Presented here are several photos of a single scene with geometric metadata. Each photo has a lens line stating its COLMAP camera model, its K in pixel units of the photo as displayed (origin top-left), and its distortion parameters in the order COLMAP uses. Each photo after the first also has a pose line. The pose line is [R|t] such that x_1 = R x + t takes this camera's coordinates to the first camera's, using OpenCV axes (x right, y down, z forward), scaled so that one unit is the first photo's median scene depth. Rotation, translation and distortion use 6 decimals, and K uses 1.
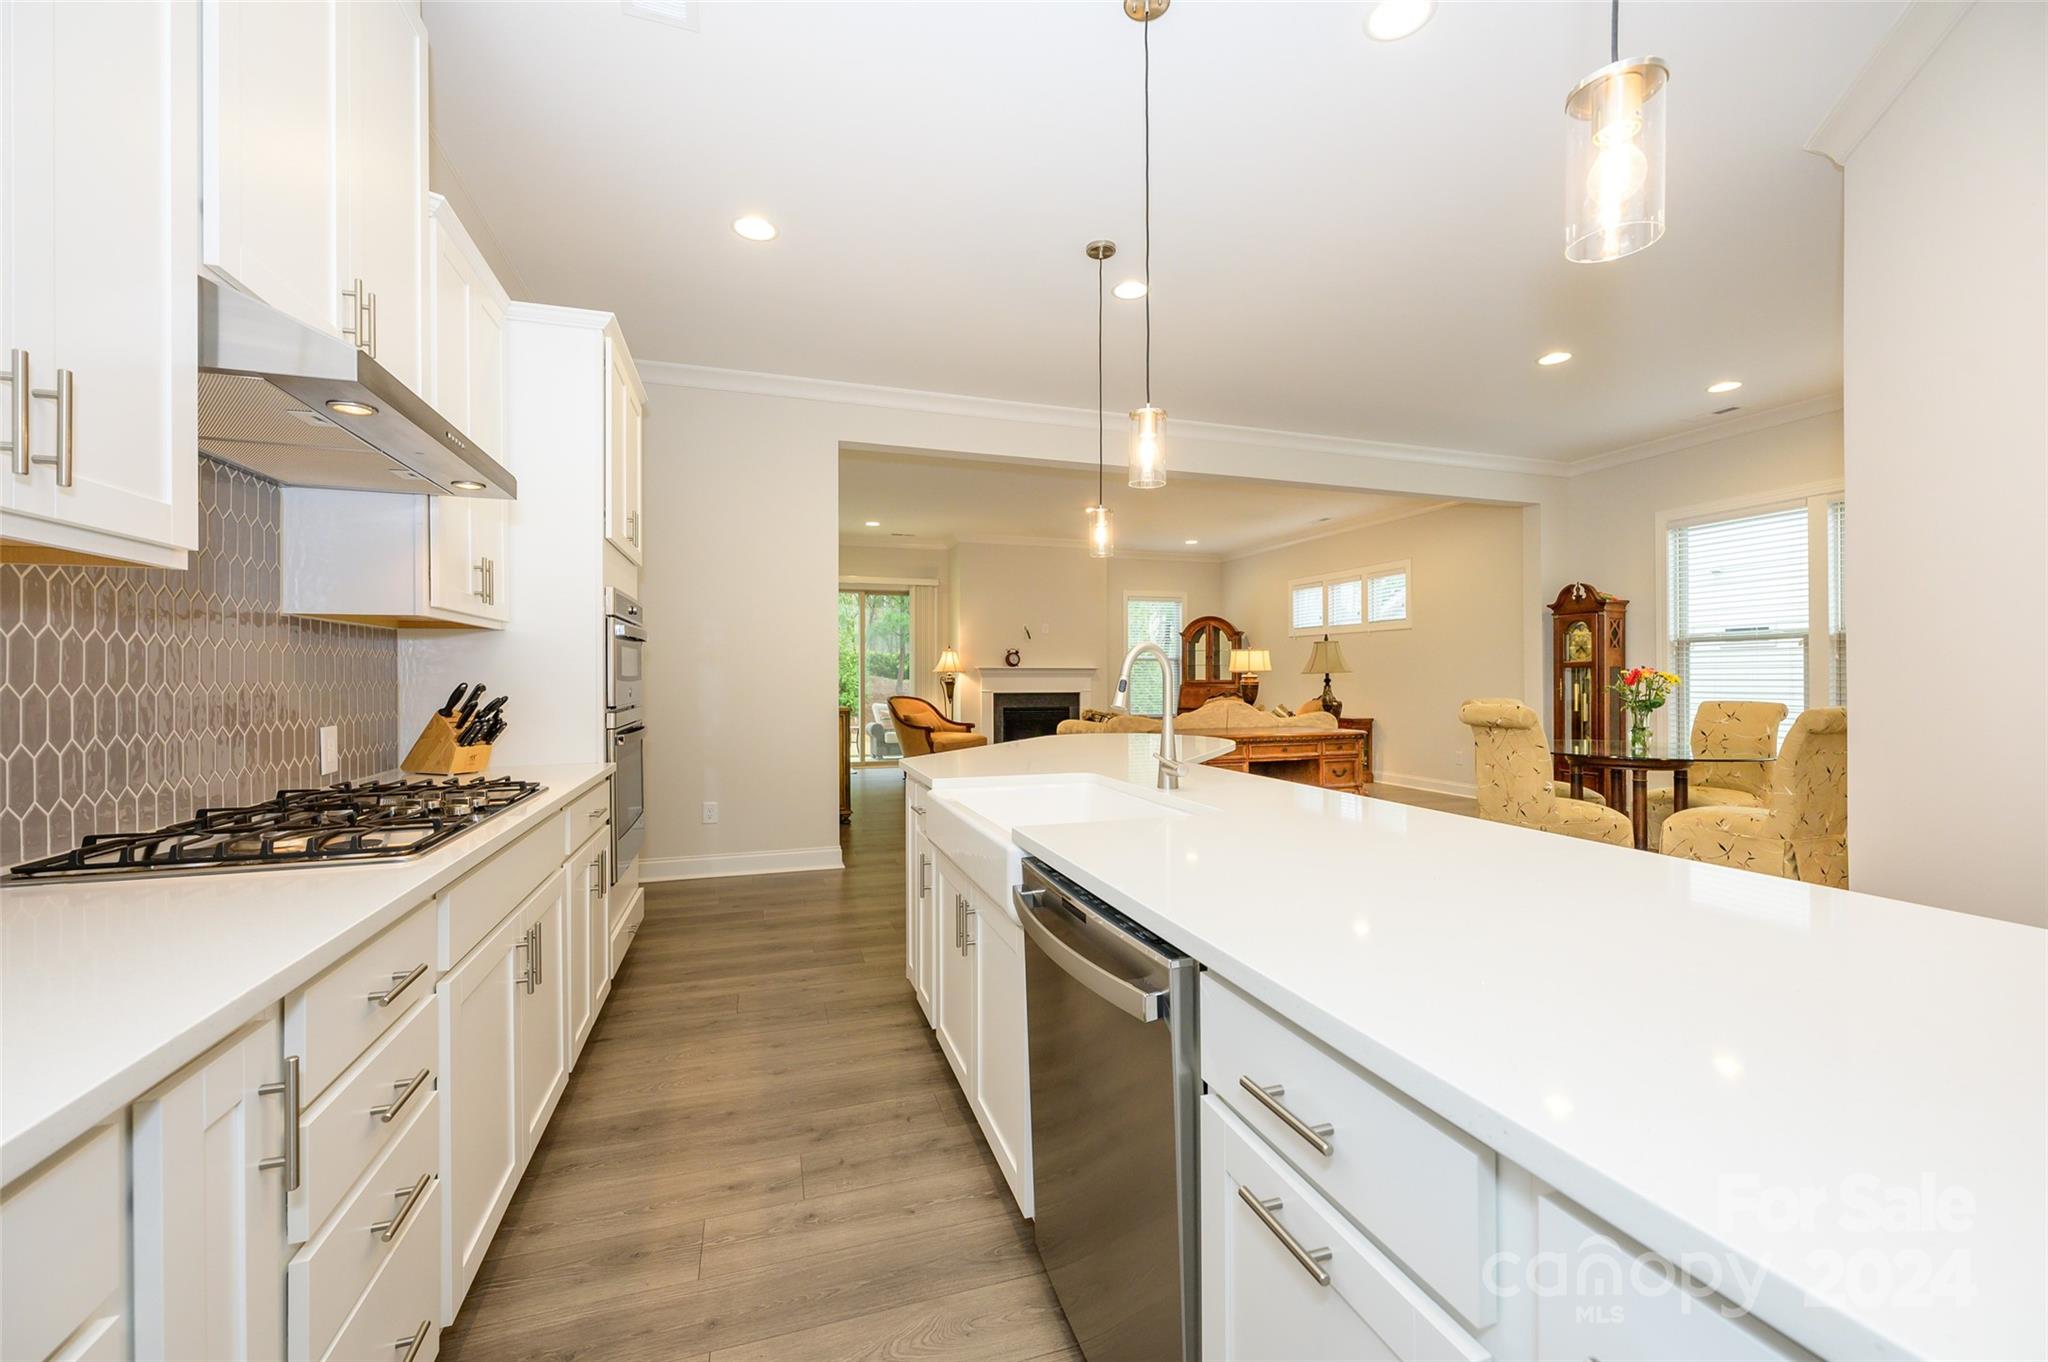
lens RADIAL K [[813.4, 0, 1026.7], [0, 813.4, 677.8], [0, 0, 1]] dist [0.001340, -0.000020]
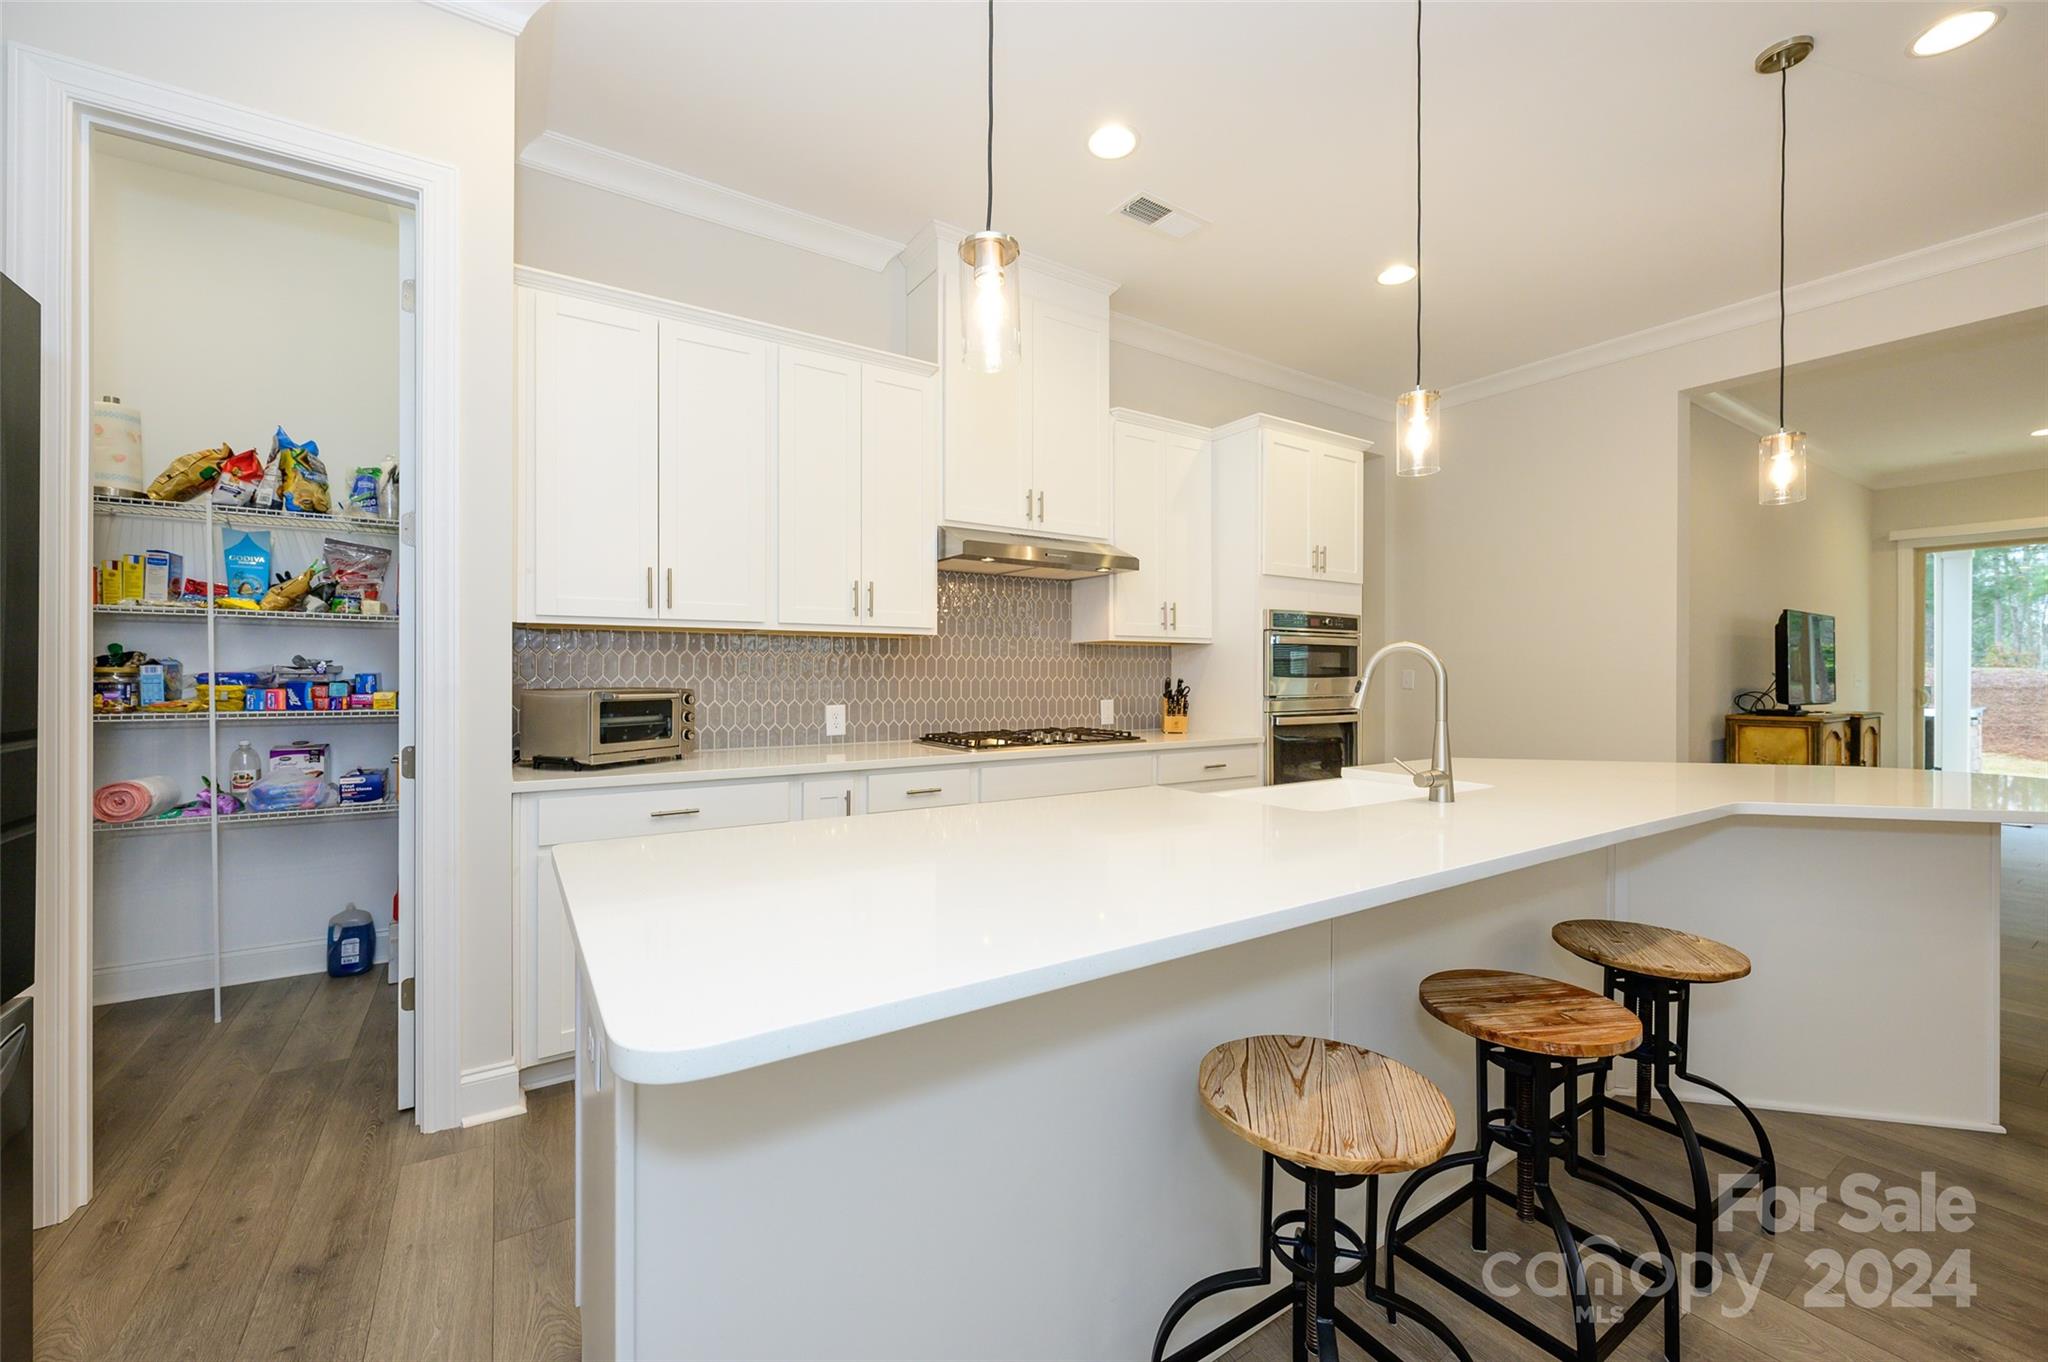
lens RADIAL K [[813.4, 0, 1029.6], [0, 813.4, 675.3], [0, 0, 1]] dist [0.001340, -0.000020]
pose [[0.254899, 0.005583, -0.966951, 0.898771], [-0.000725, 0.999984, 0.005582, -0.008211], [0.966967, -0.000721, 0.254899, 0.315180]]
